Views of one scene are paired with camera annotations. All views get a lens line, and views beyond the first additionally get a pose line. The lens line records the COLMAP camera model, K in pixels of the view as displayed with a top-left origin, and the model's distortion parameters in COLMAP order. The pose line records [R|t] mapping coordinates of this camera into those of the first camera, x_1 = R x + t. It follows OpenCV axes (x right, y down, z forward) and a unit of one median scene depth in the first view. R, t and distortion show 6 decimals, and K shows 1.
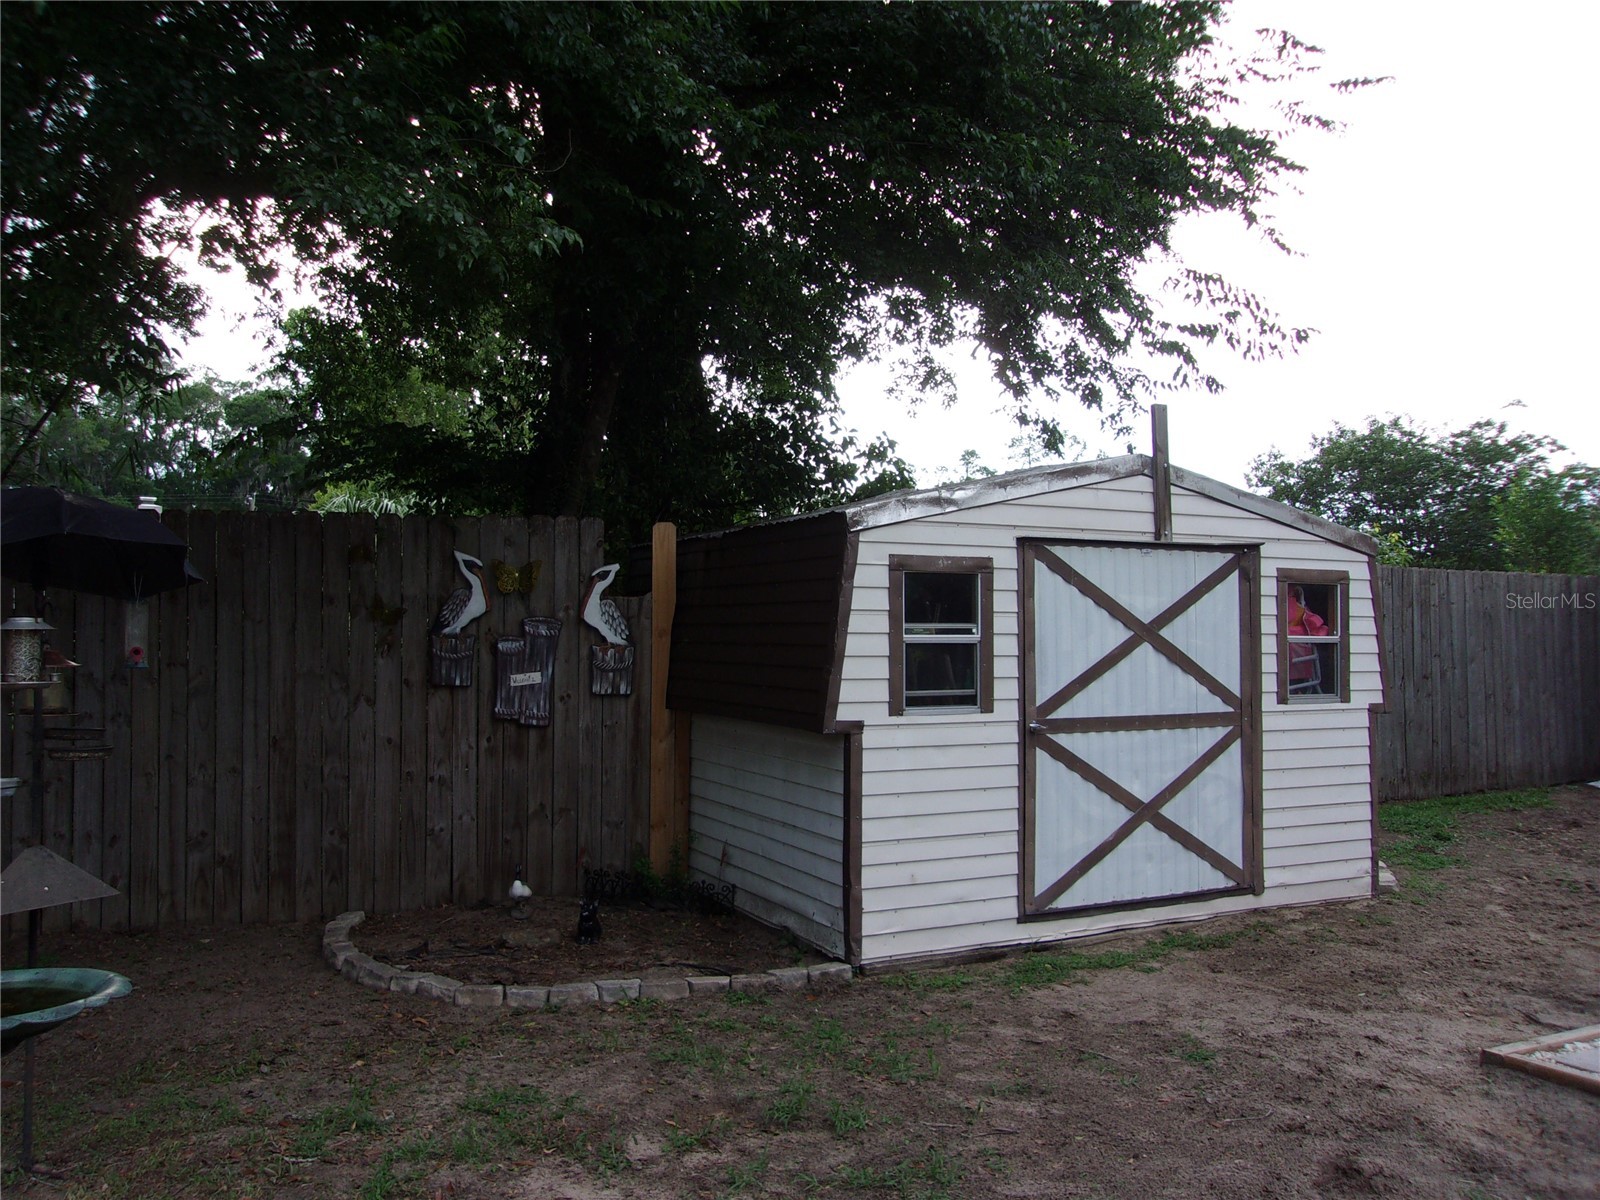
lens RADIAL K [[1251.2, 0, 763.3], [0, 1251.2, 583.9], [0, 0, 1]] dist [0.004618, 0.009178]
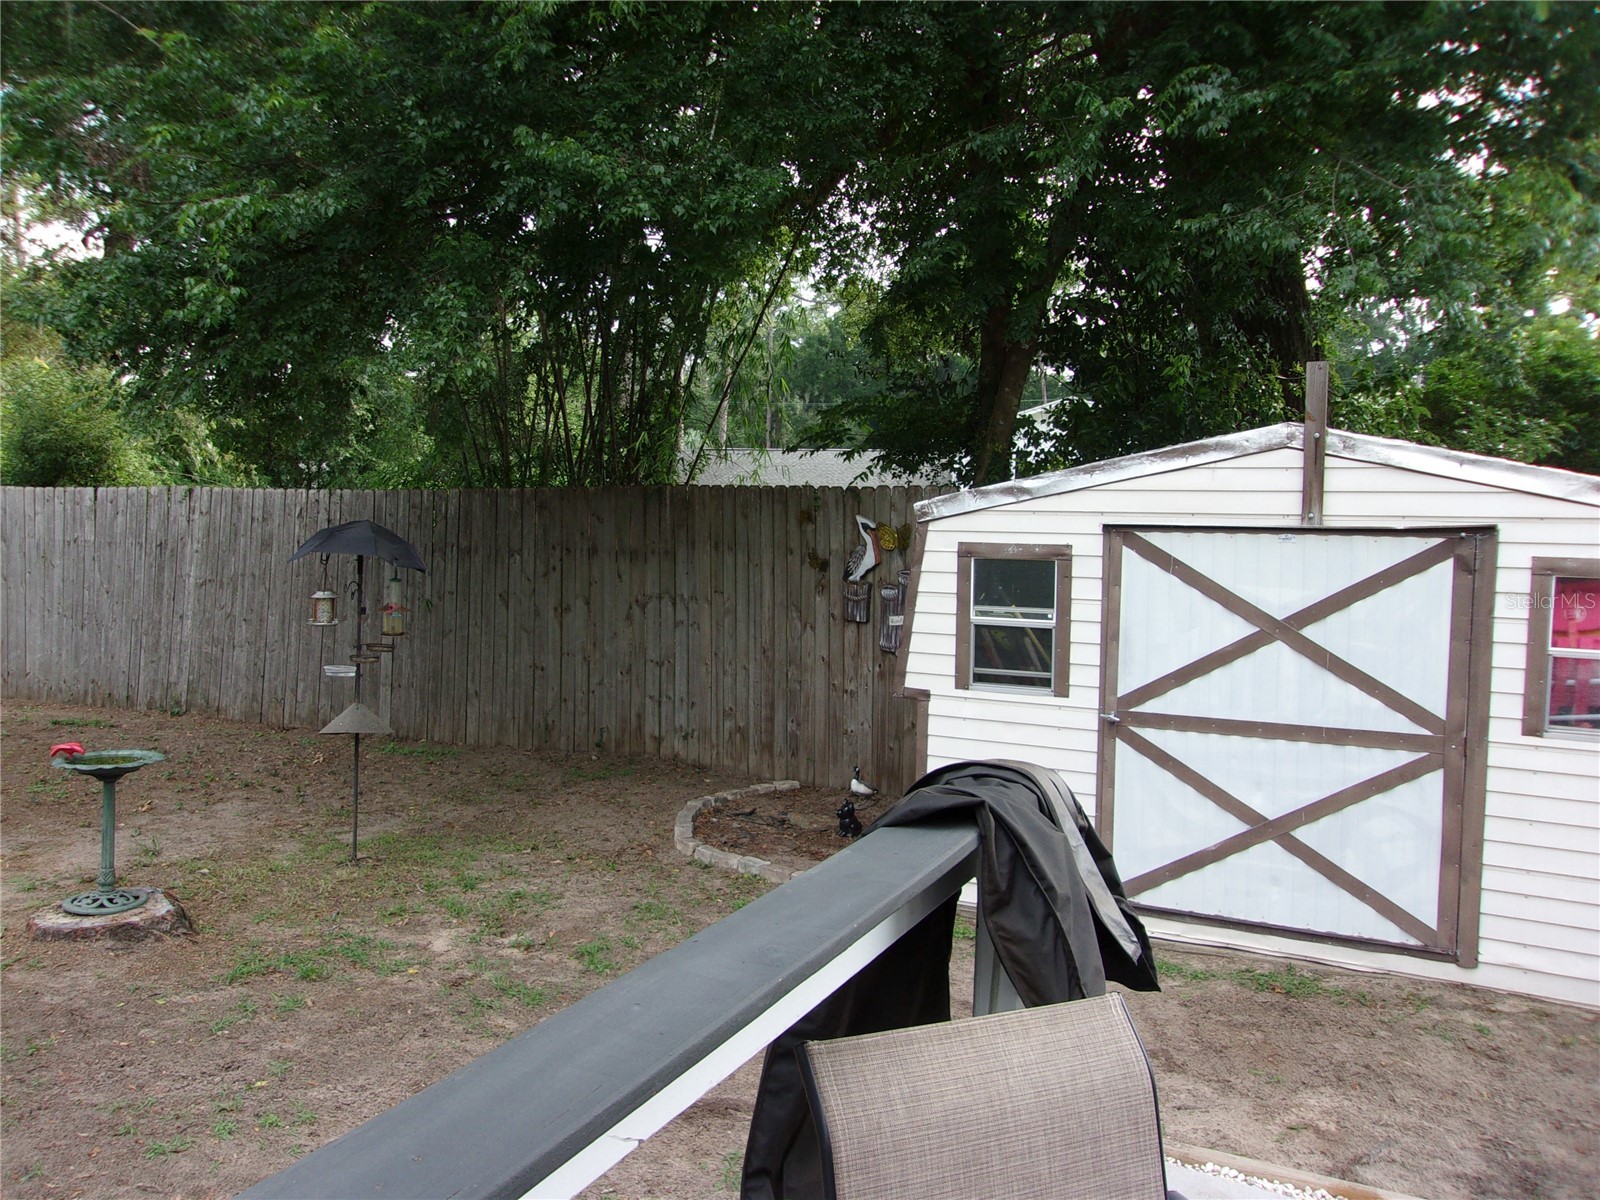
lens RADIAL K [[1244.8, 0, 794.7], [0, 1244.8, 576.4], [0, 0, 1]] dist [-0.001073, 0.048265]
pose [[0.609981, 0.052829, -0.790653, 0.818479], [0.022368, 0.996230, 0.083822, -0.082471], [0.792100, -0.068815, 0.606499, 0.212091]]
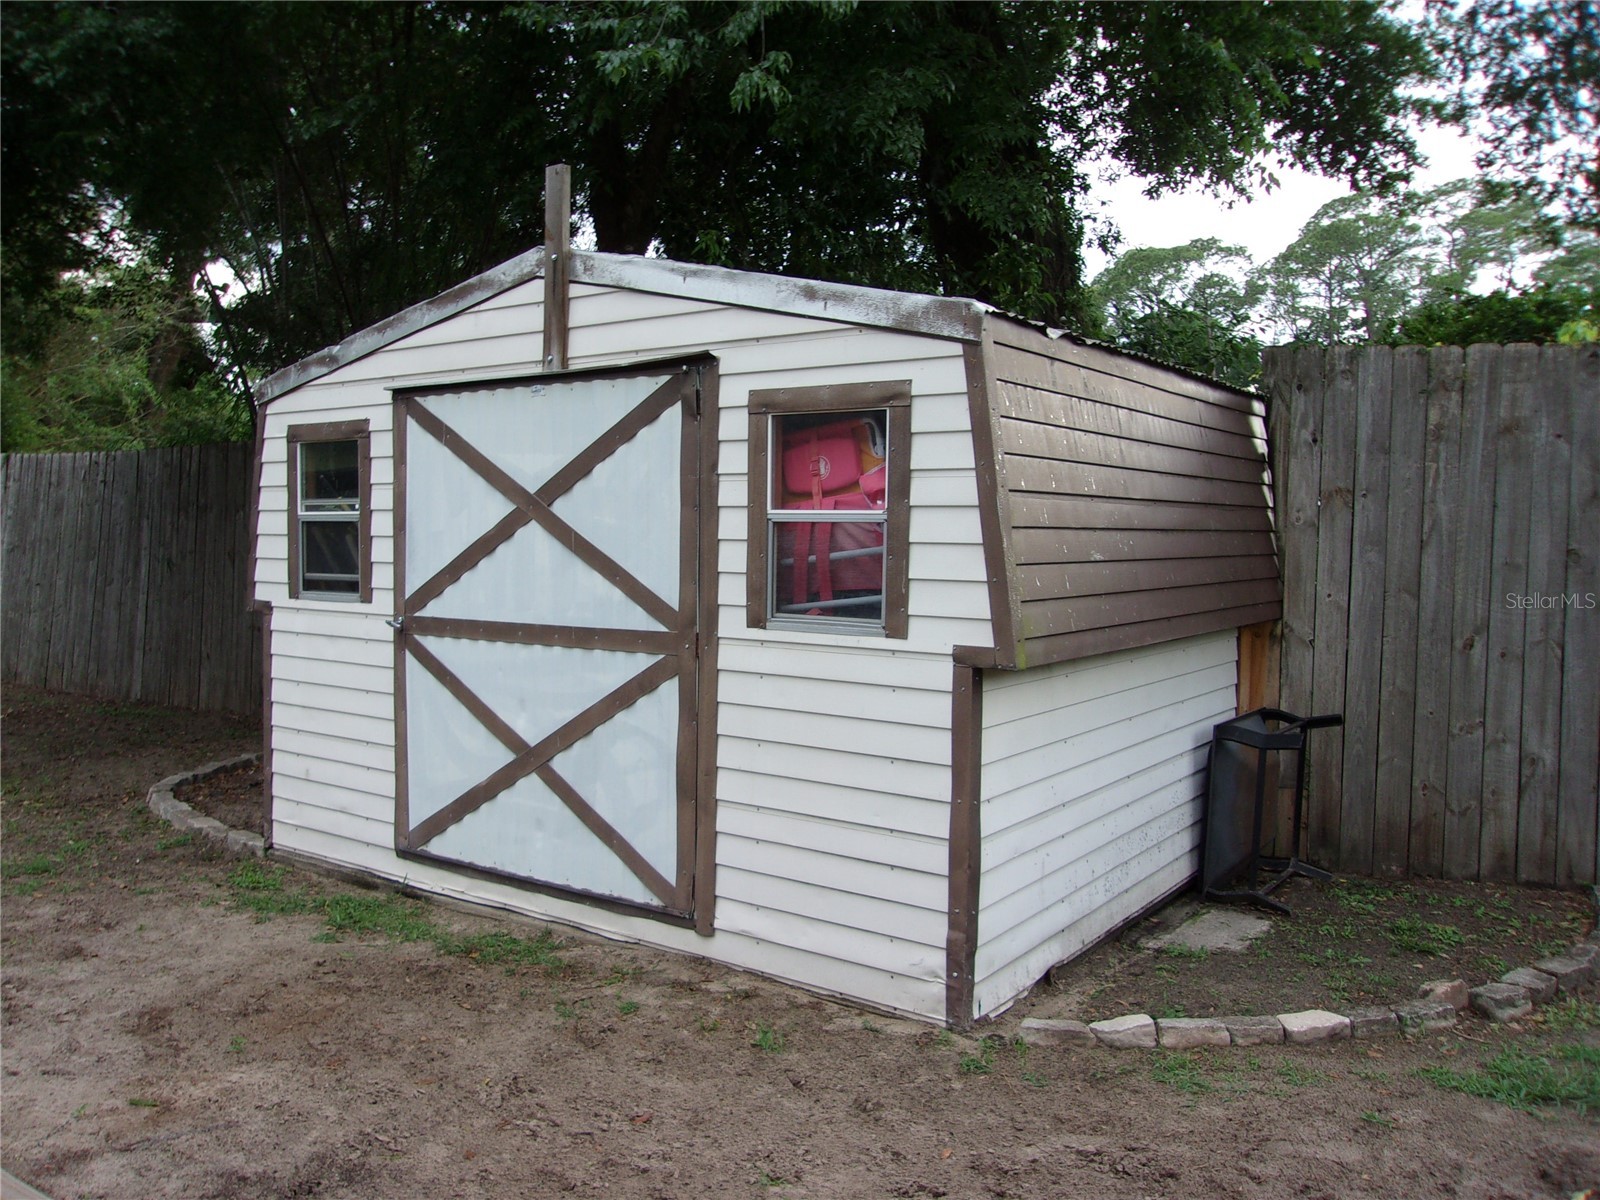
lens RADIAL K [[1251.2, 0, 763.3], [0, 1251.2, 583.9], [0, 0, 1]] dist [0.004618, 0.009178]
pose [[0.465508, 0.040887, -0.884099, 1.024154], [0.032579, 0.997464, 0.063284, 0.043711], [0.884444, -0.058262, 0.462995, 0.820075]]
